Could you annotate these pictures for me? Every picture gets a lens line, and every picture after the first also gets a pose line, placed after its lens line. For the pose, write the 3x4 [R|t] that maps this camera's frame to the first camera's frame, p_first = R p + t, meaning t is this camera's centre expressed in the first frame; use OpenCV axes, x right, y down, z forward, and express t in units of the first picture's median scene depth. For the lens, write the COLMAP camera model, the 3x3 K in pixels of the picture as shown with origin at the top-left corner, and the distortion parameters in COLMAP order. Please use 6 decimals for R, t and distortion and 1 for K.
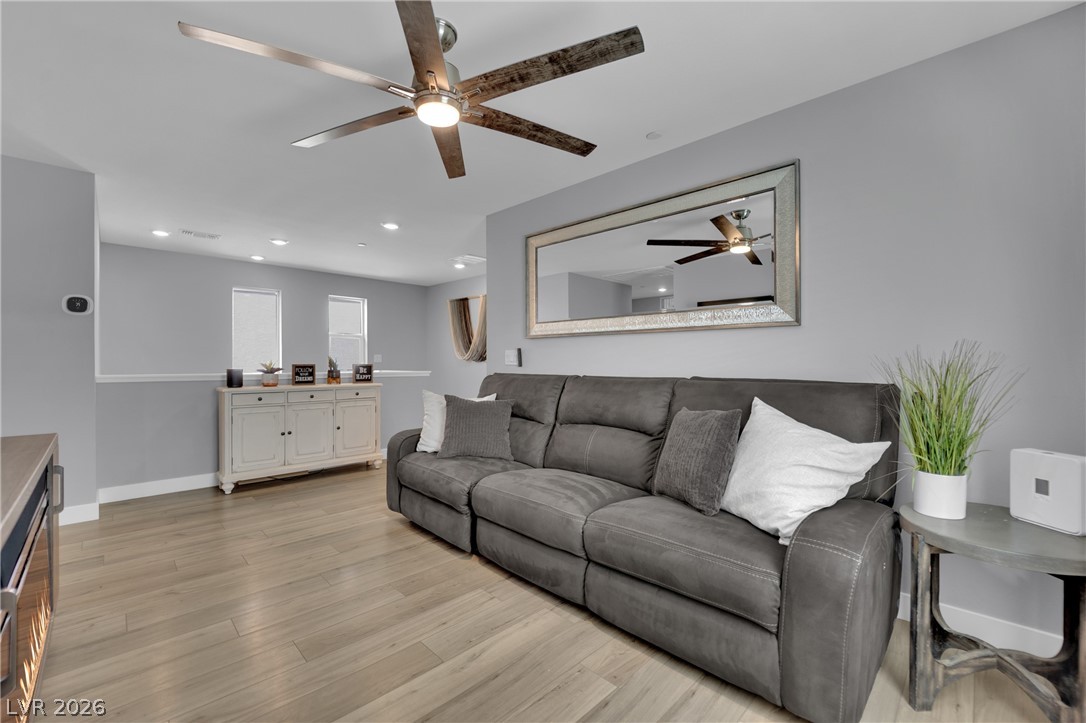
lens RADIAL K [[453.6, 0, 549.7], [0, 453.6, 357.4], [0, 0, 1]] dist [-0.014856, -0.000735]
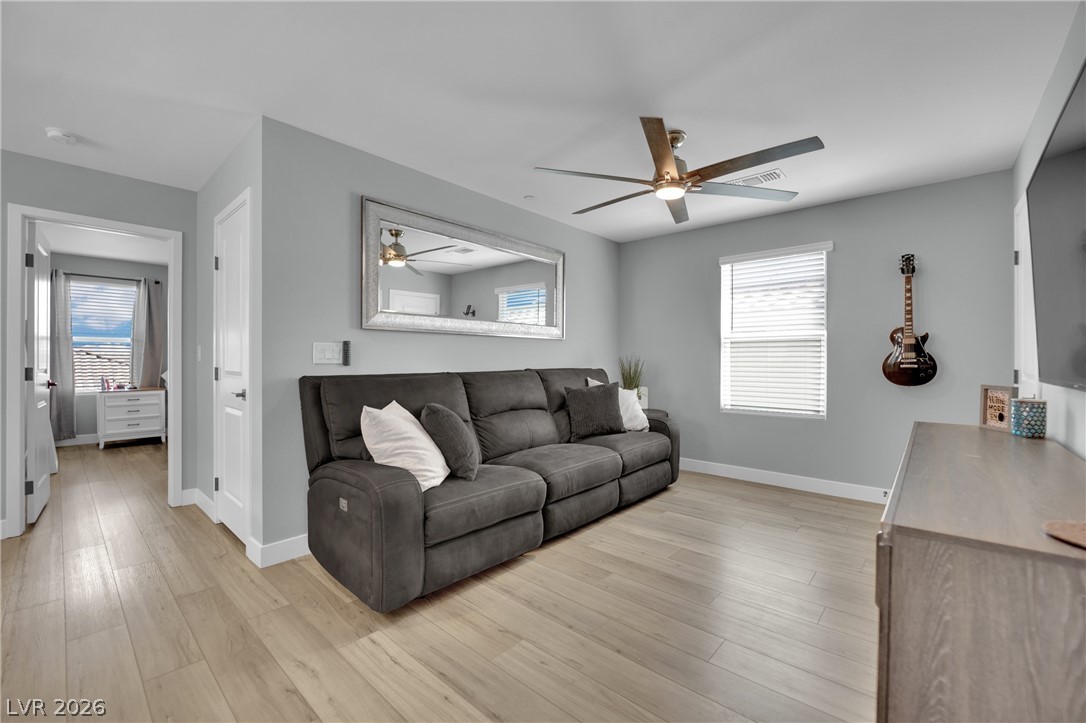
lens RADIAL K [[443.0, 0, 545.0], [0, 443.0, 358.3], [0, 0, 1]] dist [-0.018669, -0.000135]
pose [[-0.058714, 0.004175, 0.998266, -1.129818], [-0.007567, 0.999961, -0.004627, 0.012906], [-0.998246, -0.007826, -0.058680, 1.011049]]
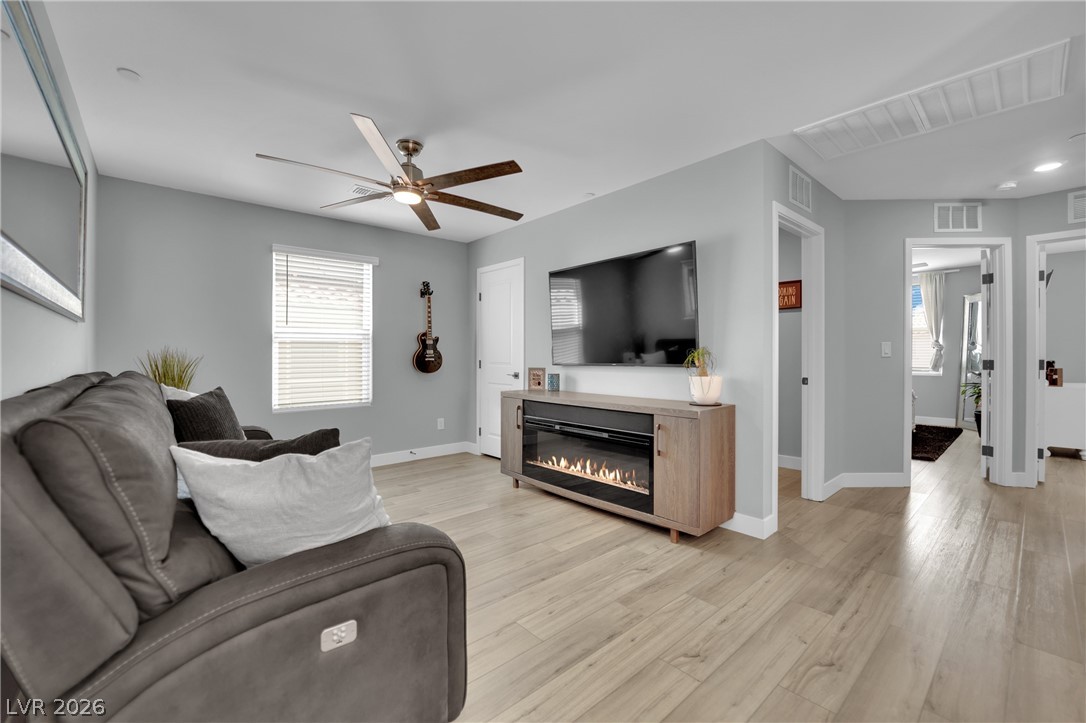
lens RADIAL K [[446.5, 0, 551.0], [0, 446.5, 361.1], [0, 0, 1]] dist [-0.015824, -0.005707]
pose [[-0.998535, 0.004875, 0.053891, -0.560891], [0.005390, 0.999941, 0.009404, 0.013916], [-0.053842, 0.009681, -0.998503, 1.696503]]
